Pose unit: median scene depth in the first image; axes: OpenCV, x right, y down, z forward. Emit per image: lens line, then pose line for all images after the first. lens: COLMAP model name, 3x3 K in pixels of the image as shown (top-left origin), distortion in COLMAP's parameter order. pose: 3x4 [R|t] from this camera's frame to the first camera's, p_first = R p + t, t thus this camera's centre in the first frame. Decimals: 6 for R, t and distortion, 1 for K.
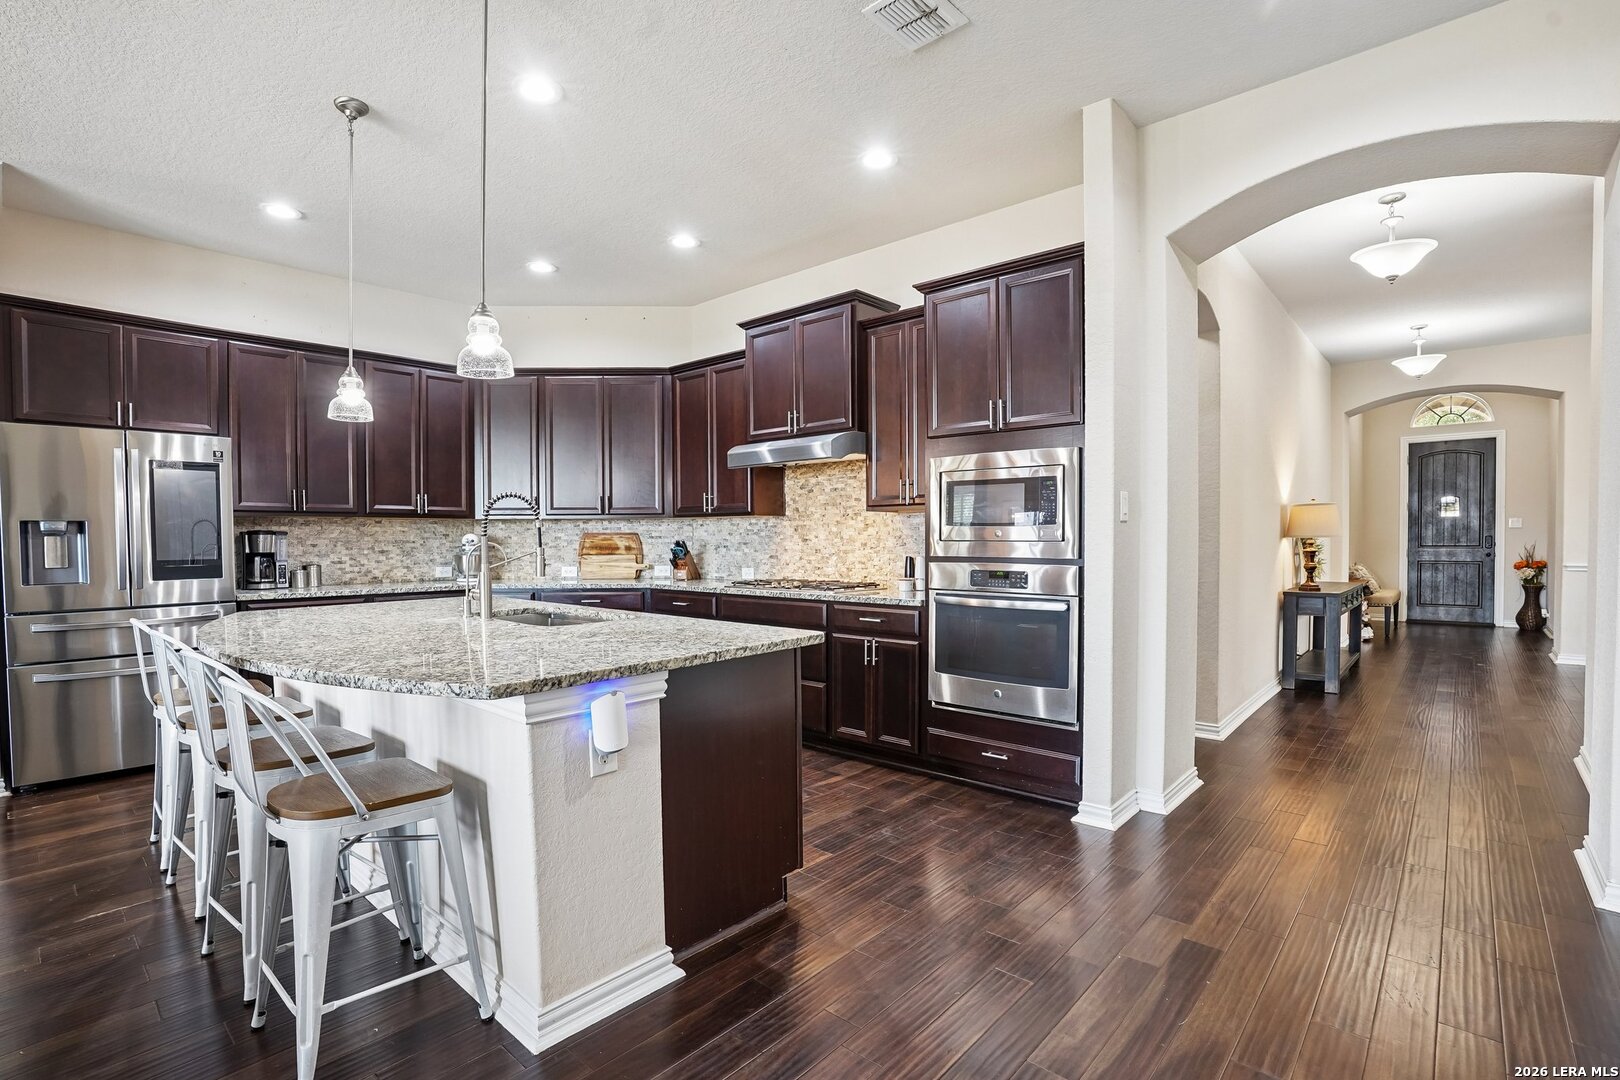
lens RADIAL K [[756.4, 0, 796.5], [0, 756.4, 558.4], [0, 0, 1]] dist [-0.057243, 0.018063]
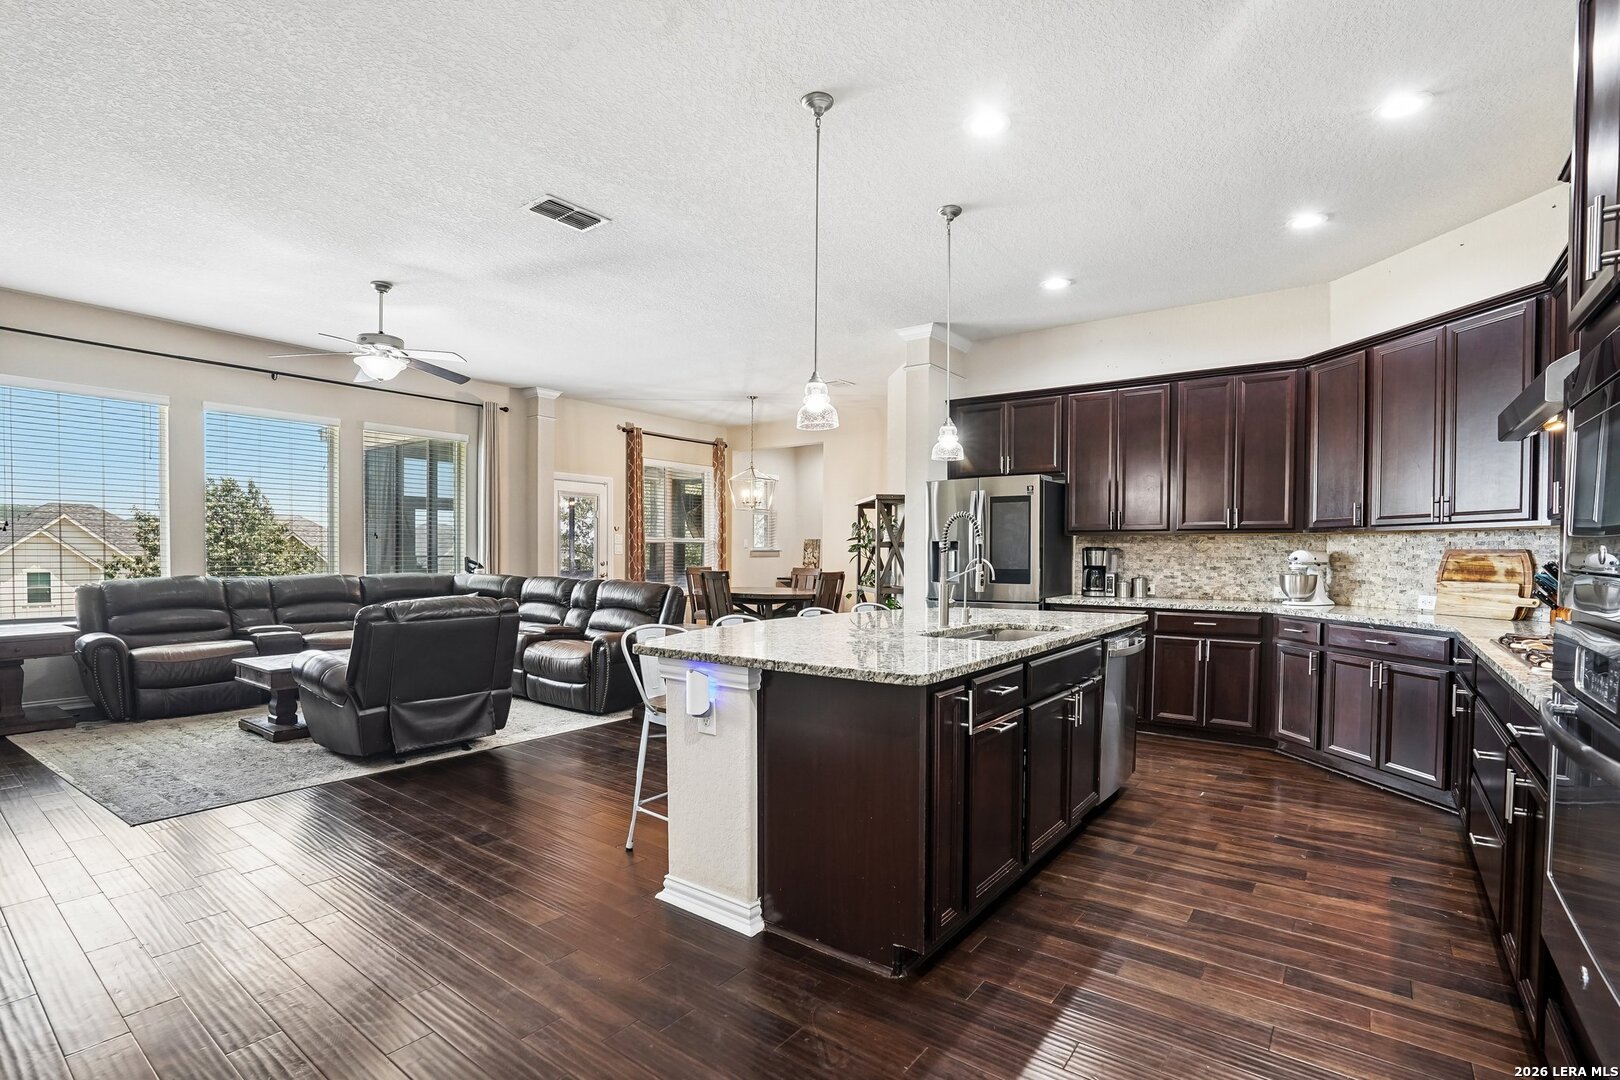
lens RADIAL K [[756.4, 0, 810.6], [0, 756.4, 575.0], [0, 0, 1]] dist [-0.057243, 0.018063]
pose [[0.090052, 0.033865, -0.995361, 0.460201], [-0.030772, 0.999039, 0.031207, -0.016901], [0.995462, 0.027819, 0.091008, 0.447565]]
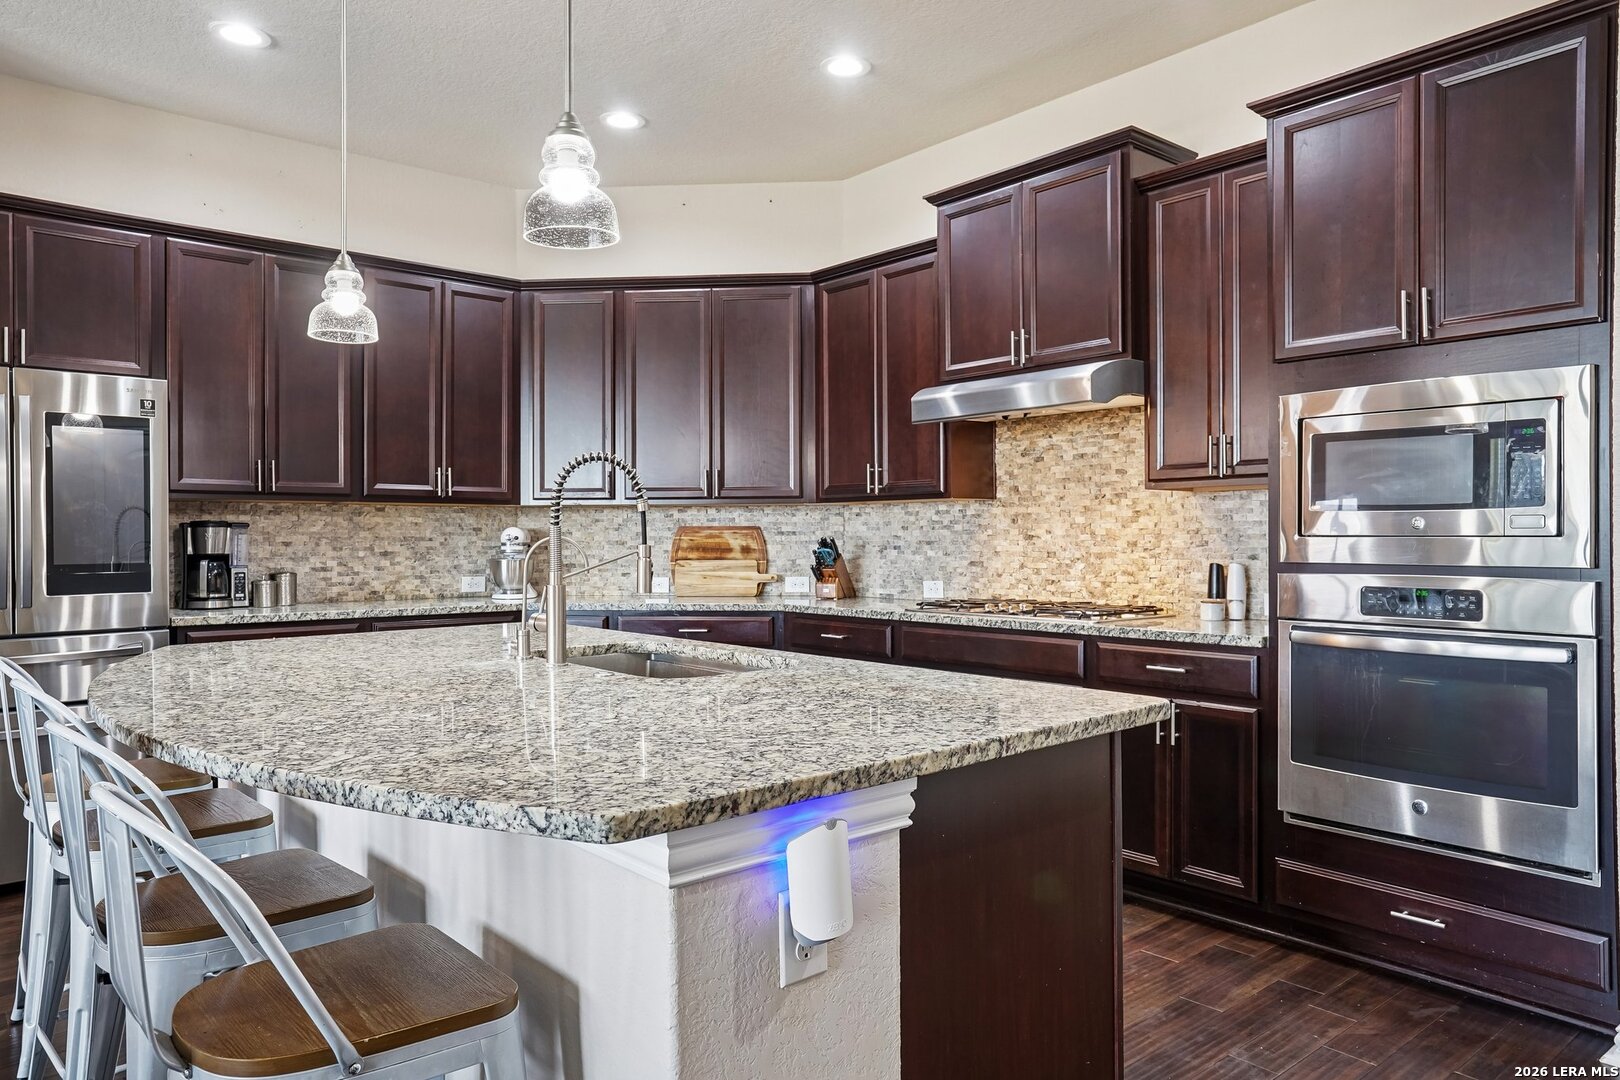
lens RADIAL K [[1066.2, 0, 811.4], [0, 1066.2, 533.1], [0, 0, 1]] dist [-0.003544, 0.011105]
pose [[0.992375, 0.000458, -0.123253, -0.068471], [-0.004449, 0.999475, -0.032107, 0.002043], [0.123174, 0.032411, 0.991856, 0.112806]]
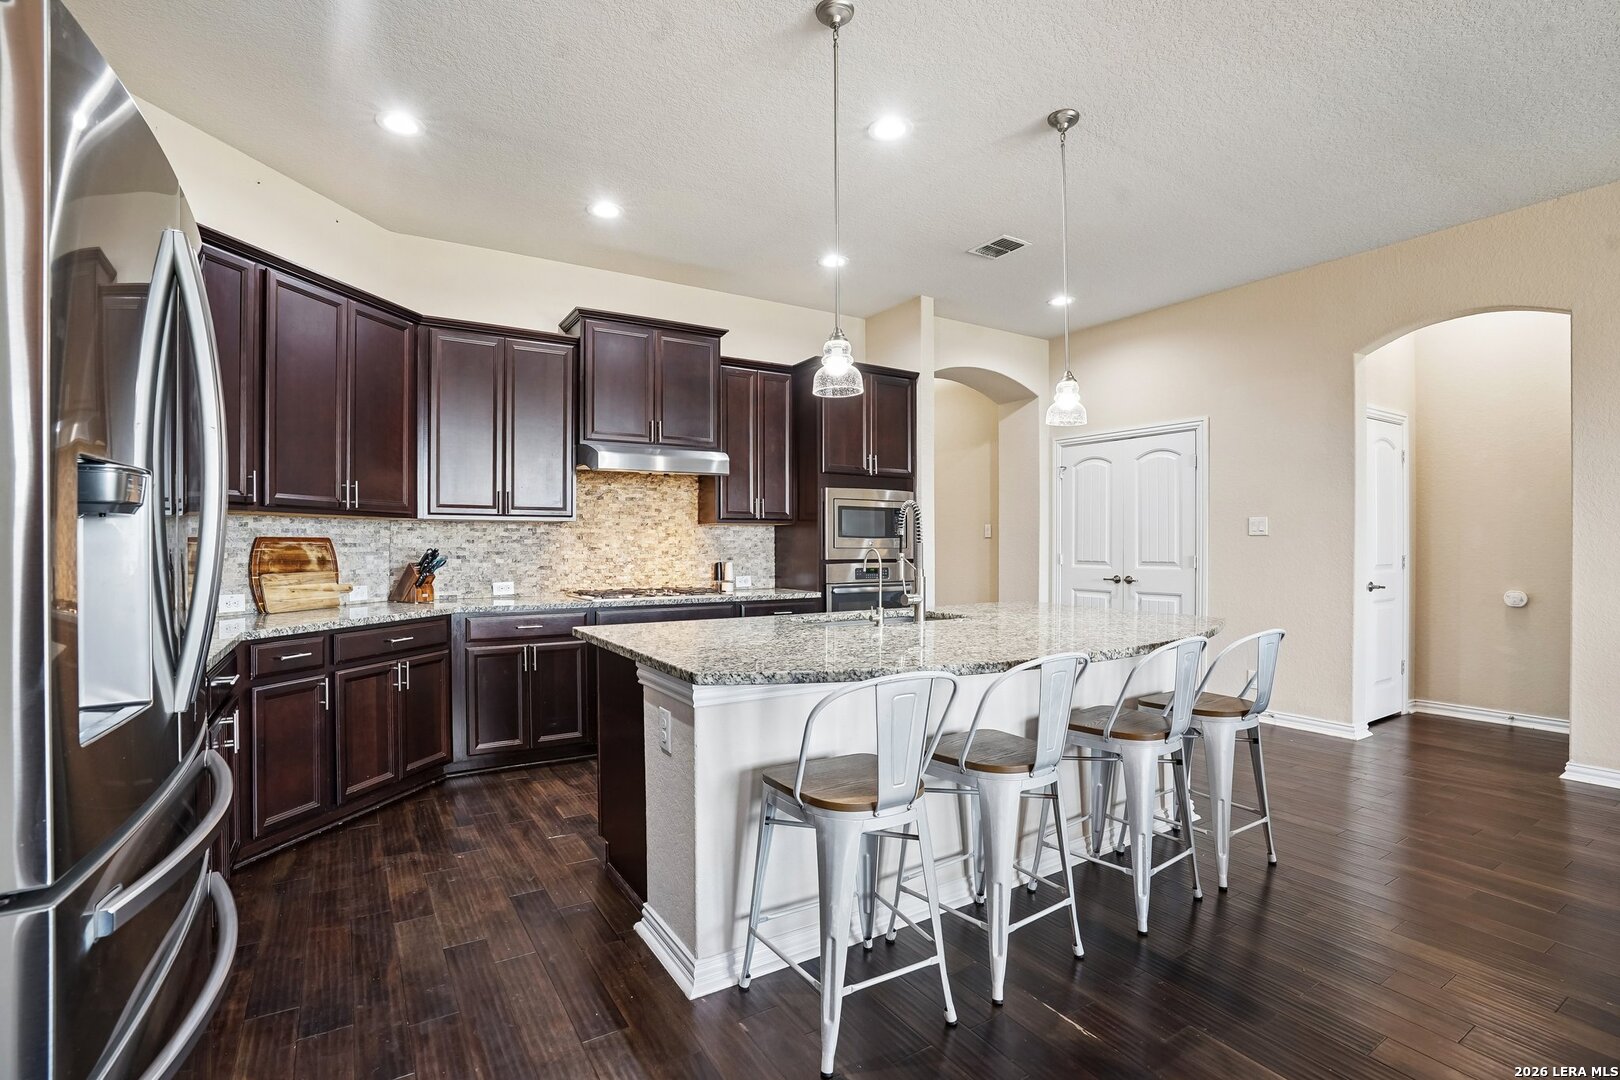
lens RADIAL K [[756.4, 0, 809.2], [0, 756.4, 549.9], [0, 0, 1]] dist [-0.057243, 0.018063]
pose [[0.271031, -0.001763, 0.962569, -0.954027], [0.026399, 0.999636, -0.005602, -0.011629], [-0.962209, 0.026930, 0.270978, 0.554624]]
